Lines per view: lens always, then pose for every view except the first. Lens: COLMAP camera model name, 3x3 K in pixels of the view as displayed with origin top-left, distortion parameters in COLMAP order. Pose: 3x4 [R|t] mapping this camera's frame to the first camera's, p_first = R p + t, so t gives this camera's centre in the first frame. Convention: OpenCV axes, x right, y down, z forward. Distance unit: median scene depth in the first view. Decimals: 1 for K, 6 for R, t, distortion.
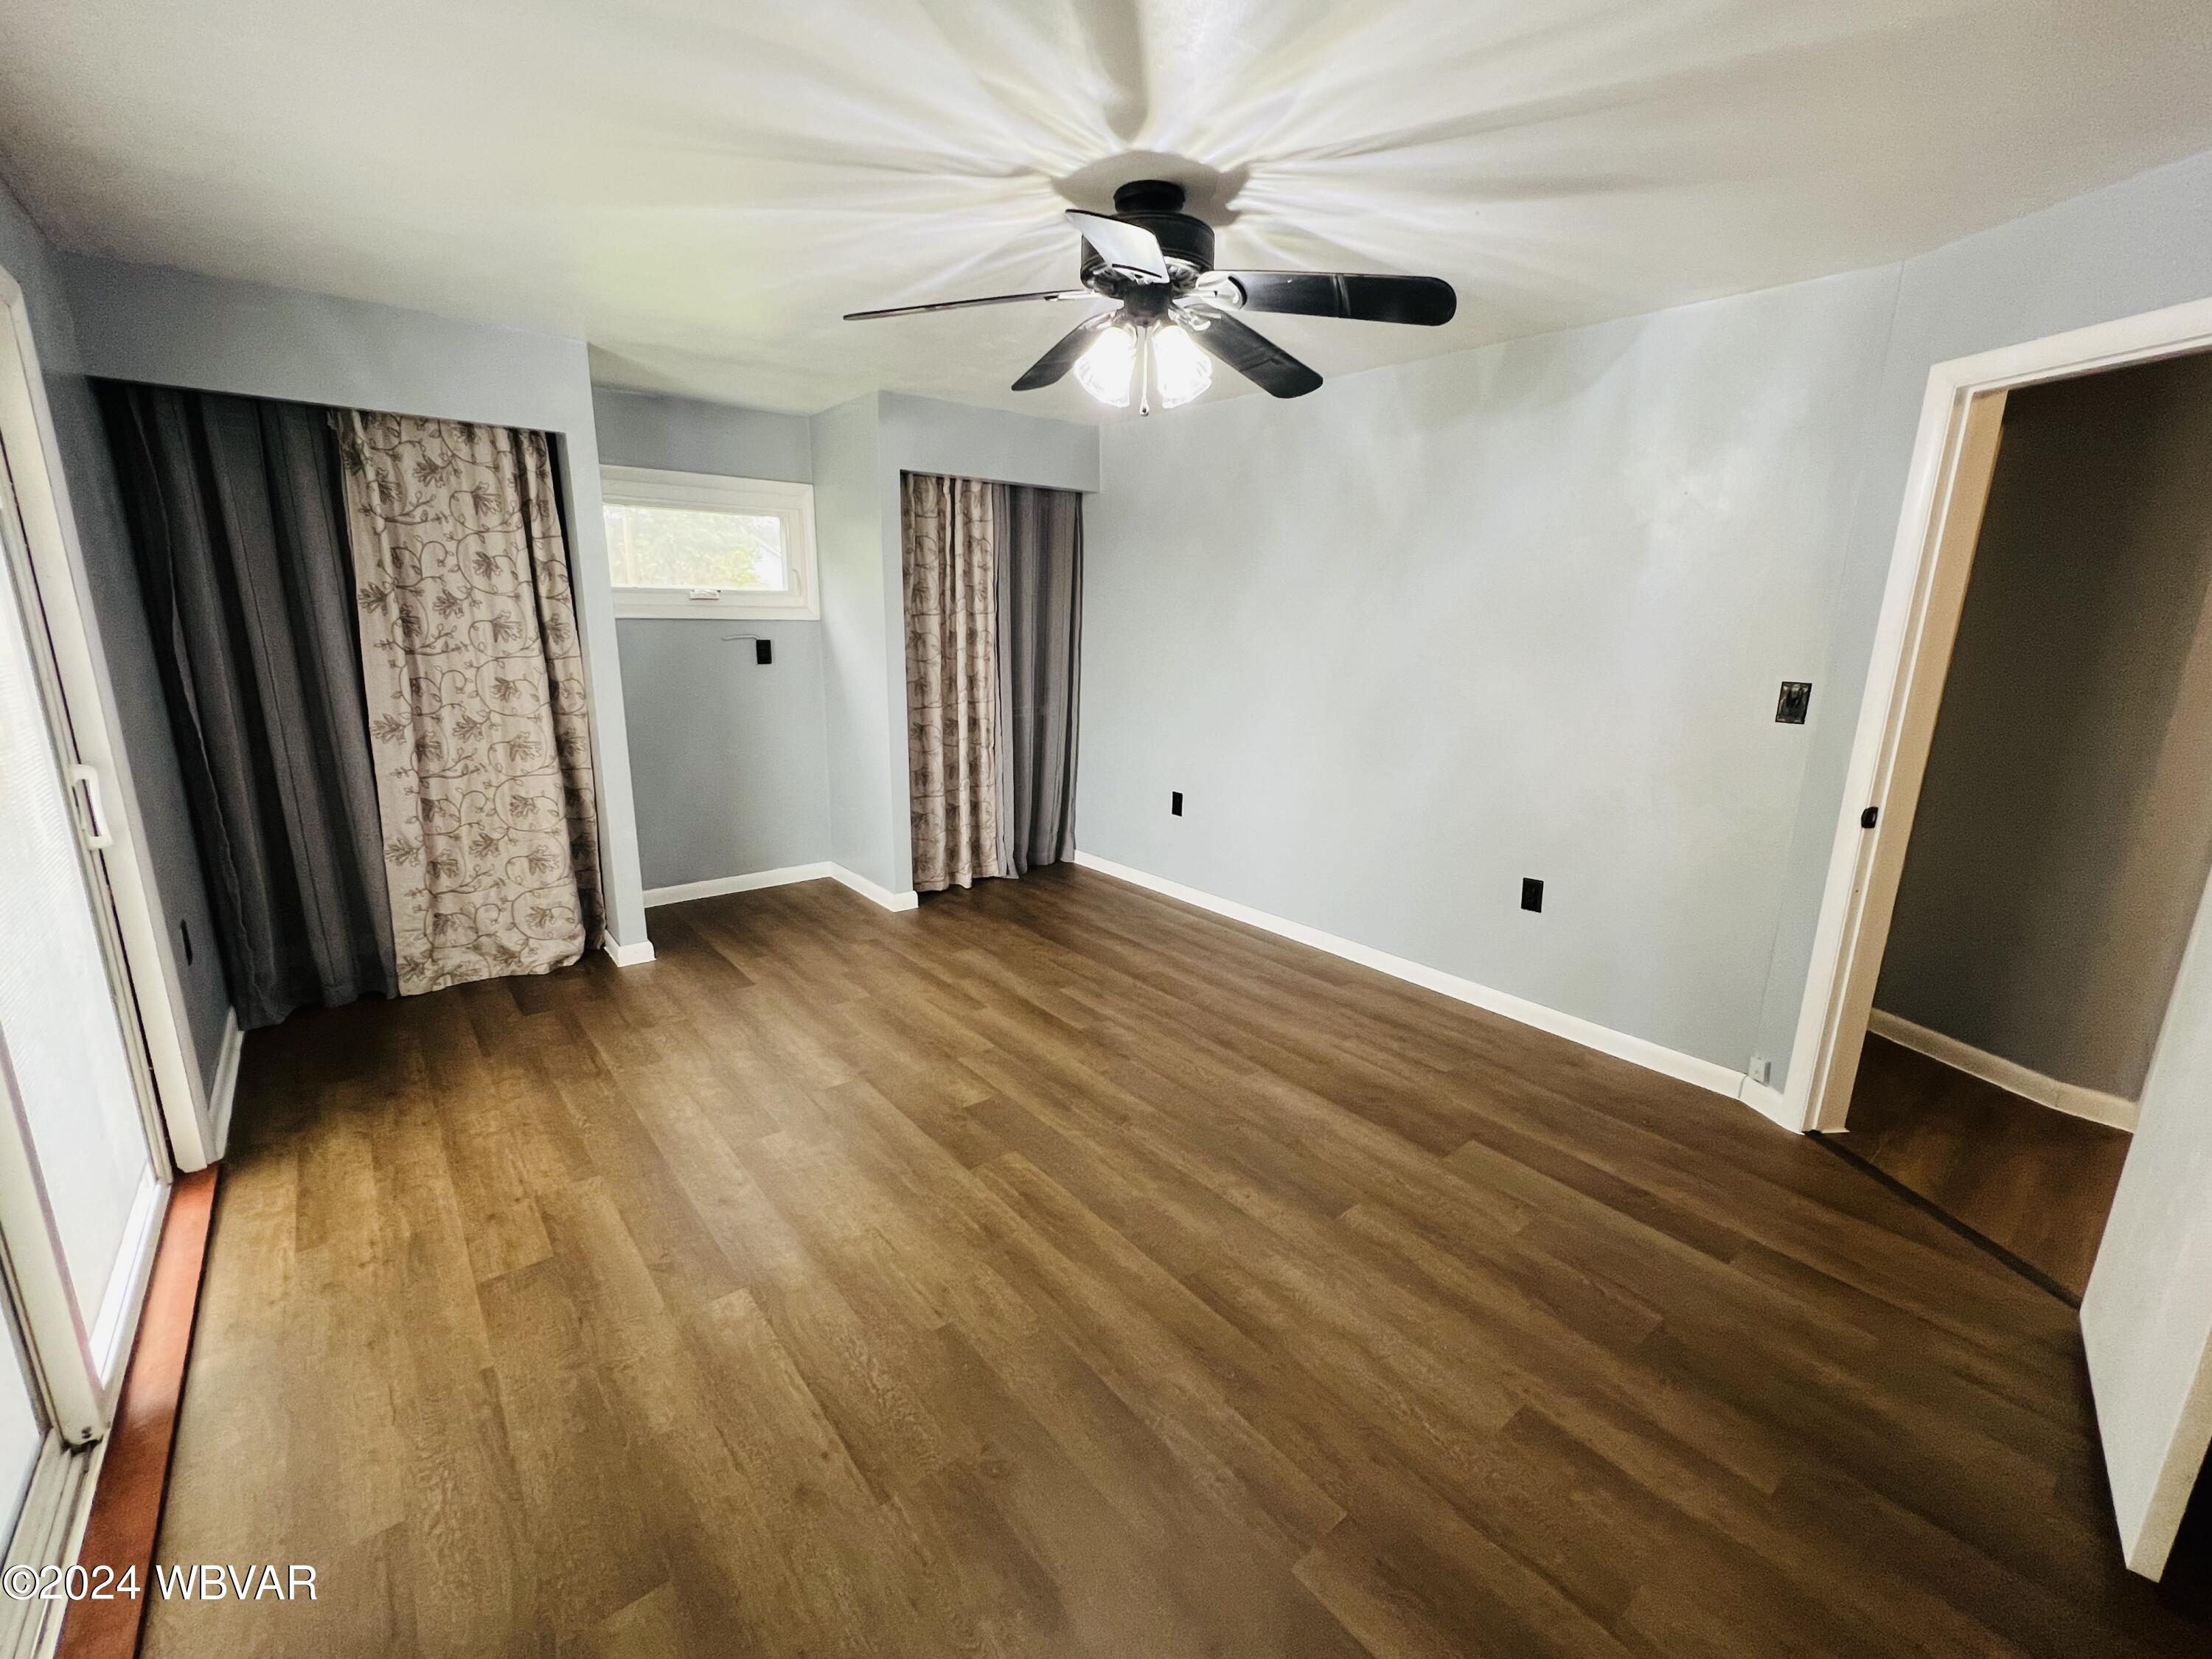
lens RADIAL K [[934.0, 0, 1100.8], [0, 934.0, 832.7], [0, 0, 1]] dist [-0.000610, -0.000017]
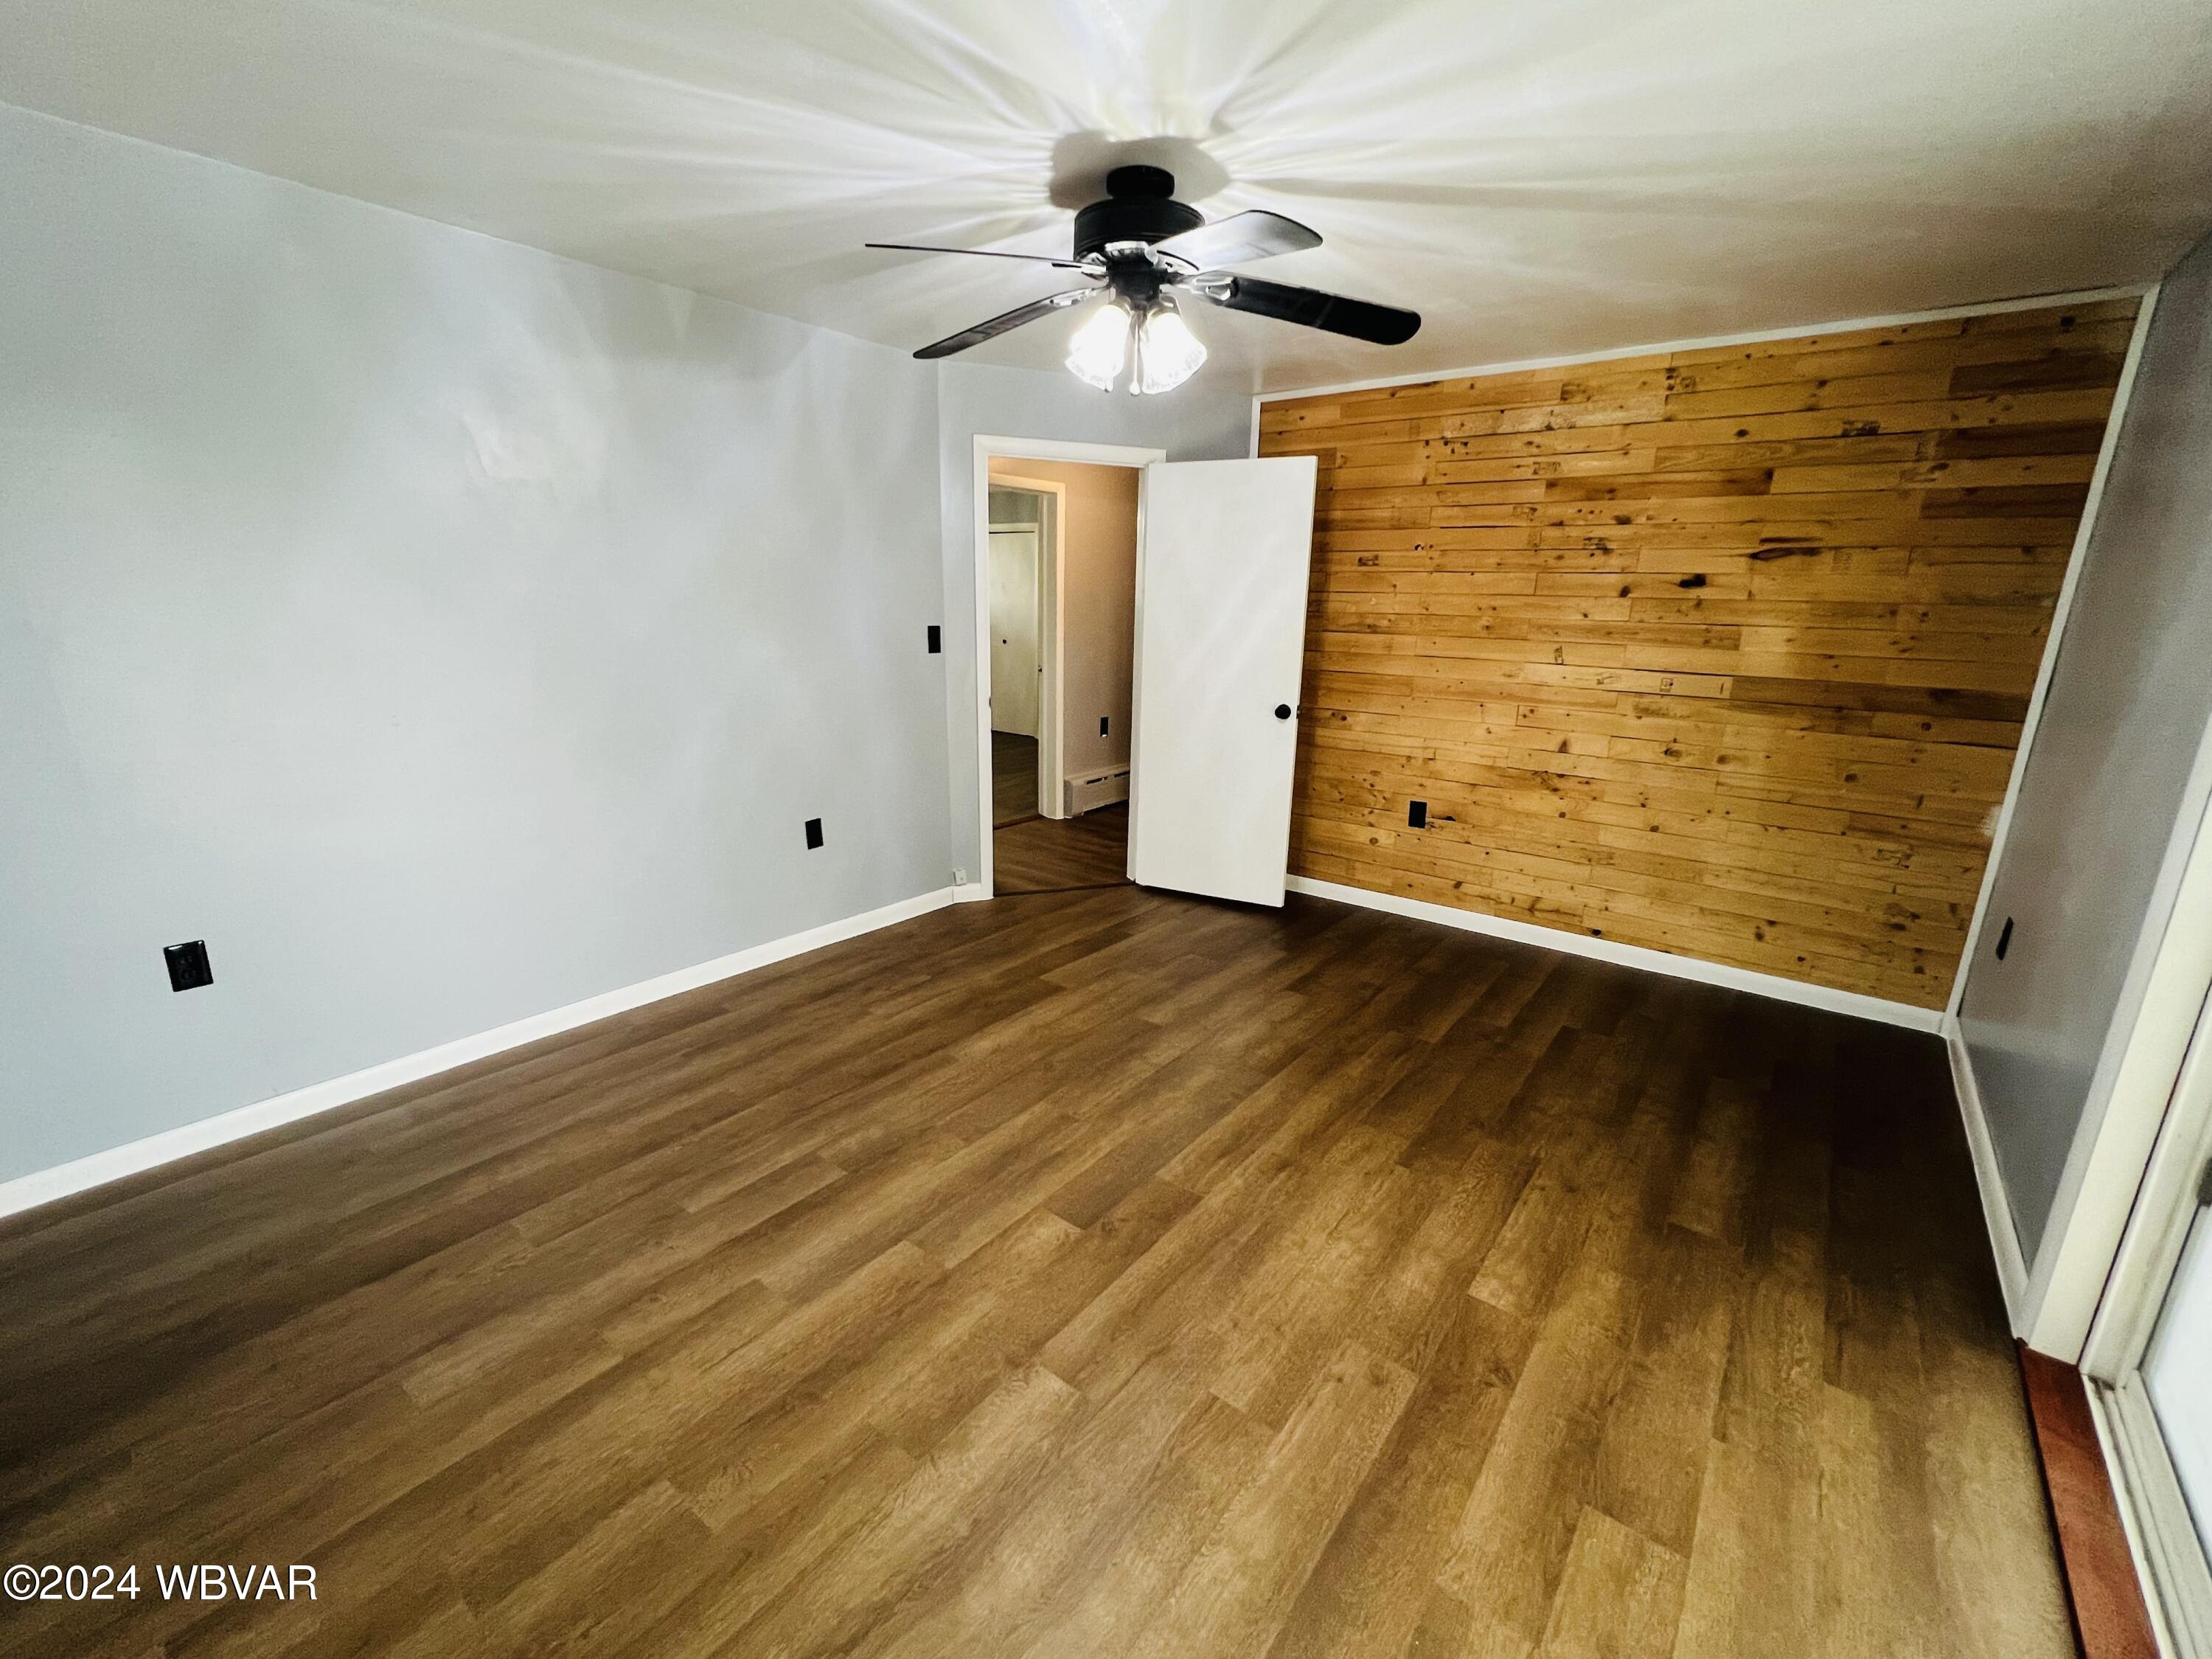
lens RADIAL K [[934.0, 0, 1100.8], [0, 934.0, 832.7], [0, 0, 1]] dist [-0.000610, -0.000017]
pose [[-0.220821, -0.268084, 0.937747, -0.716448], [0.205550, 0.927094, 0.313441, -0.232240], [-0.953408, 0.261968, -0.149617, 0.912676]]
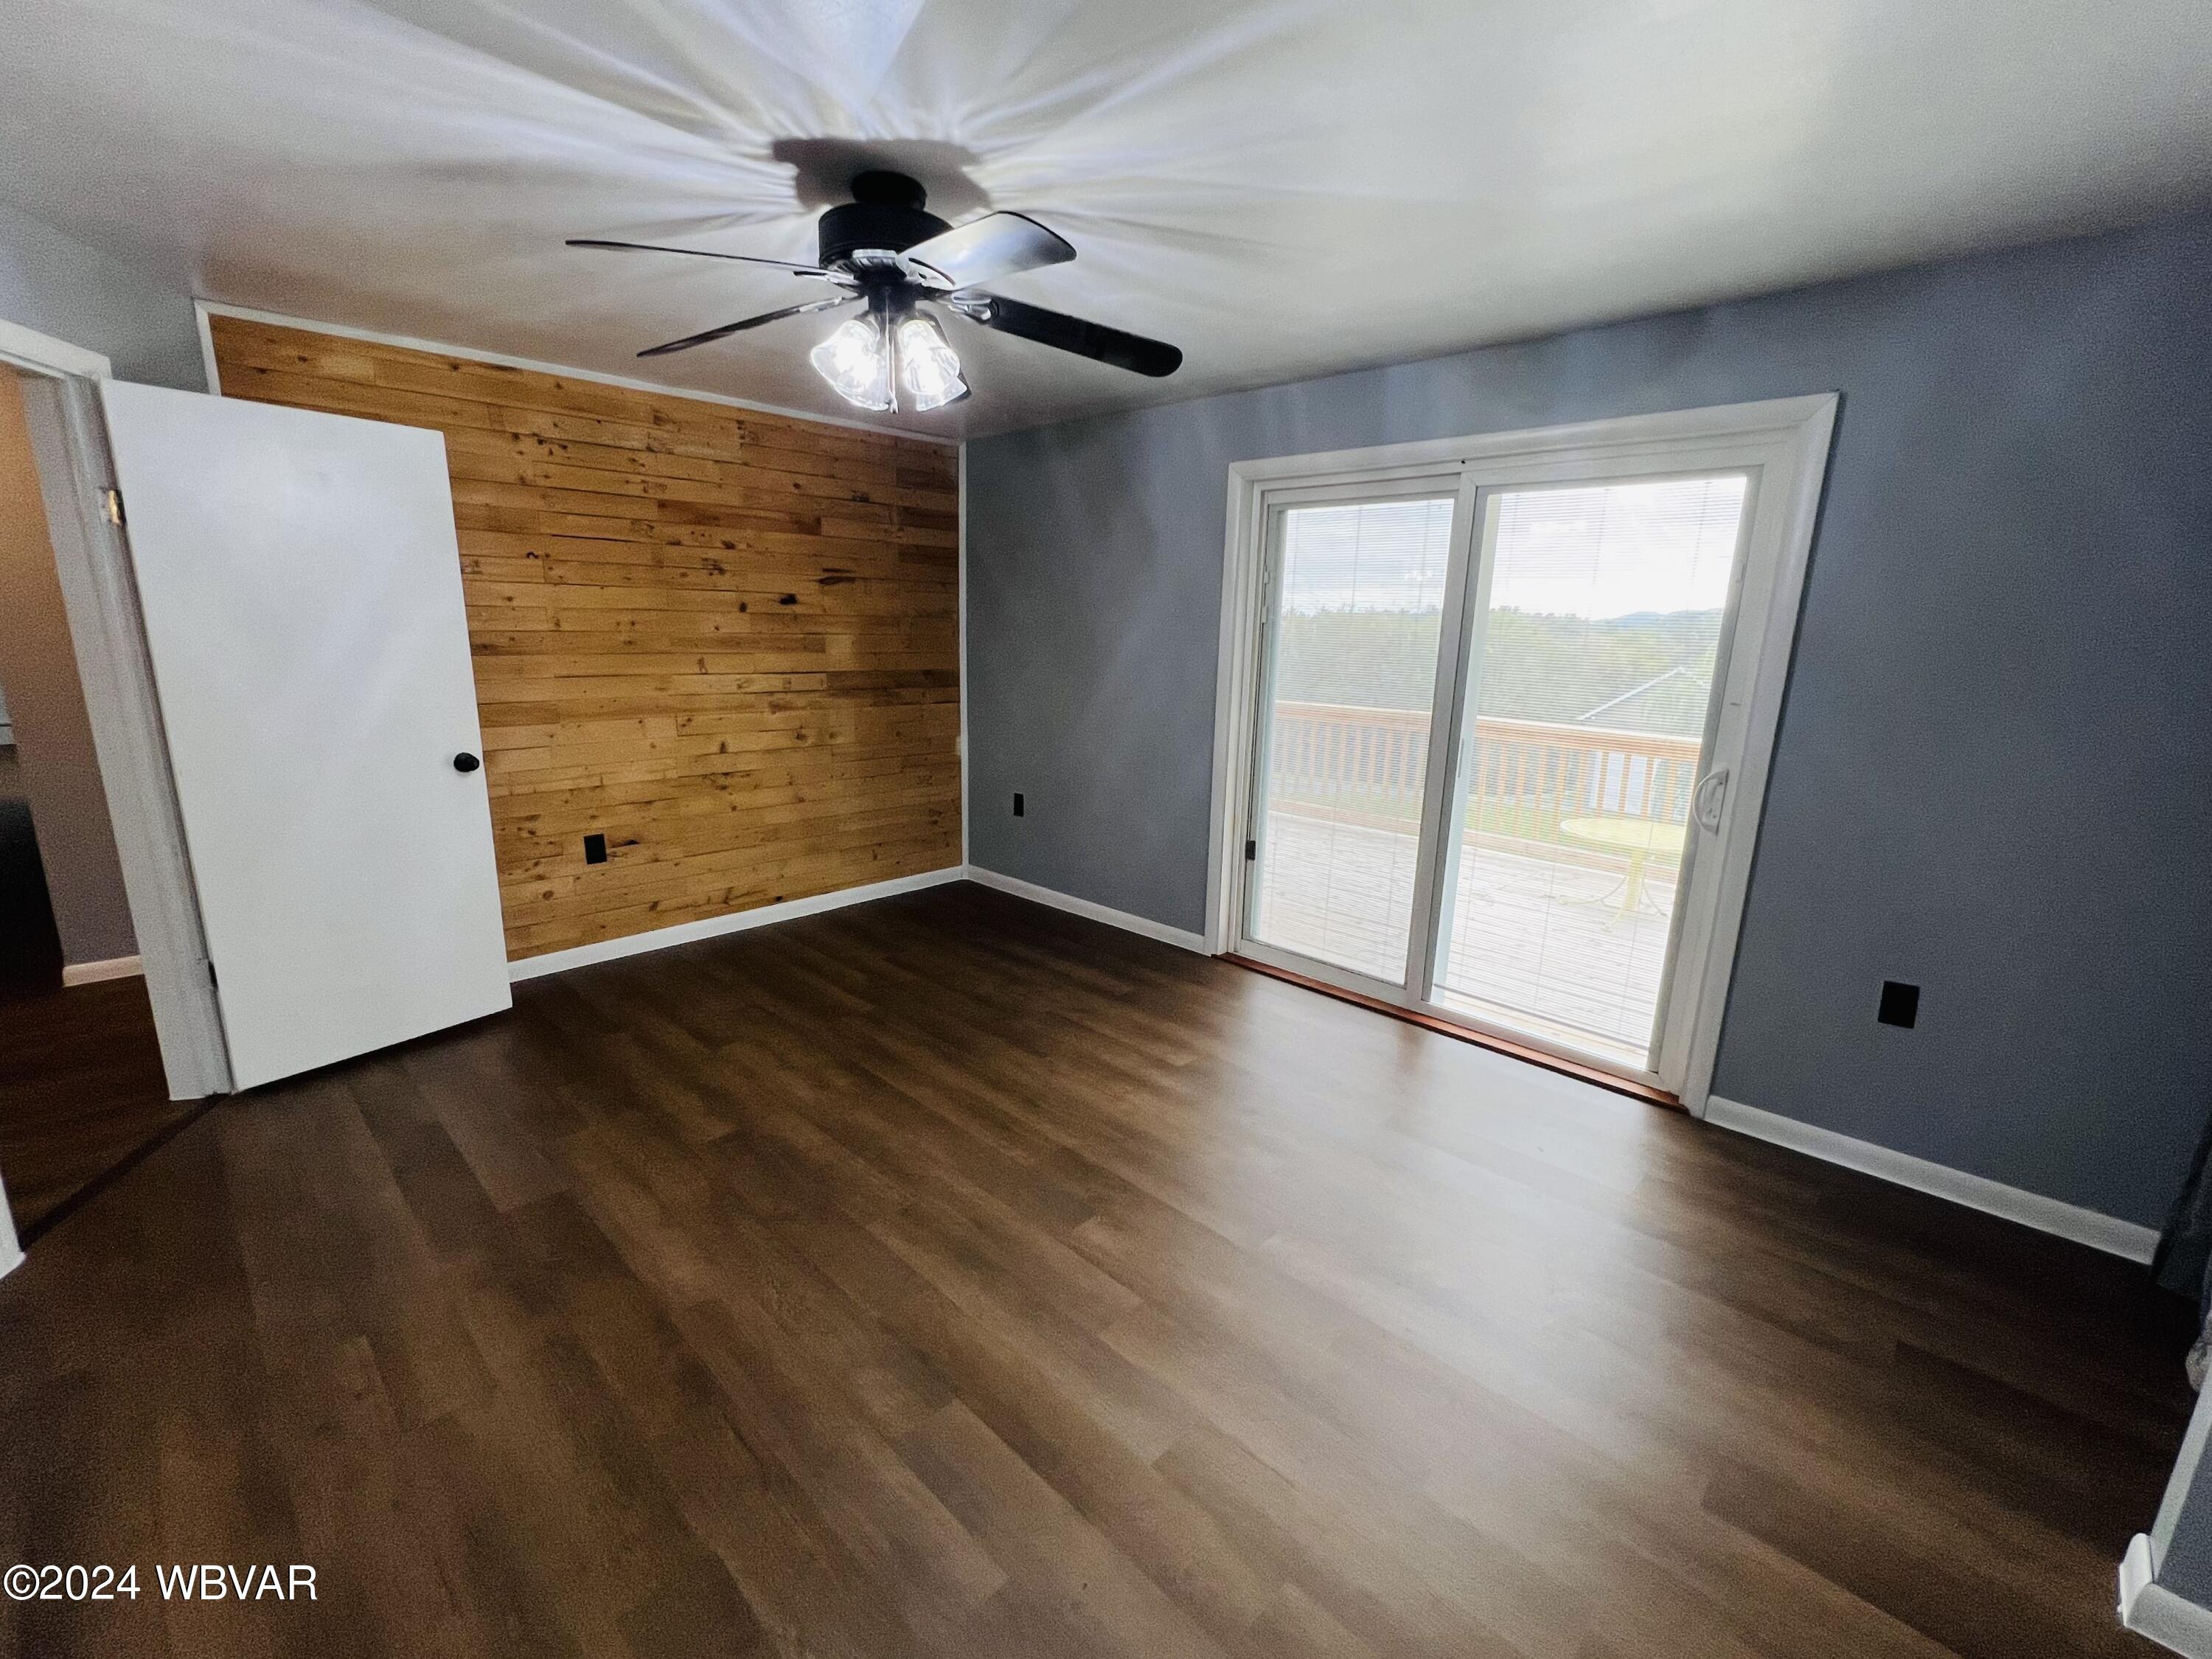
lens RADIAL K [[934.0, 0, 1100.8], [0, 934.0, 832.7], [0, 0, 1]] dist [-0.000610, -0.000017]
pose [[-0.992139, -0.013098, -0.124457, -0.035693], [-0.066825, 0.896300, 0.438383, -0.346140], [0.105809, 0.443254, -0.890130, 1.437674]]
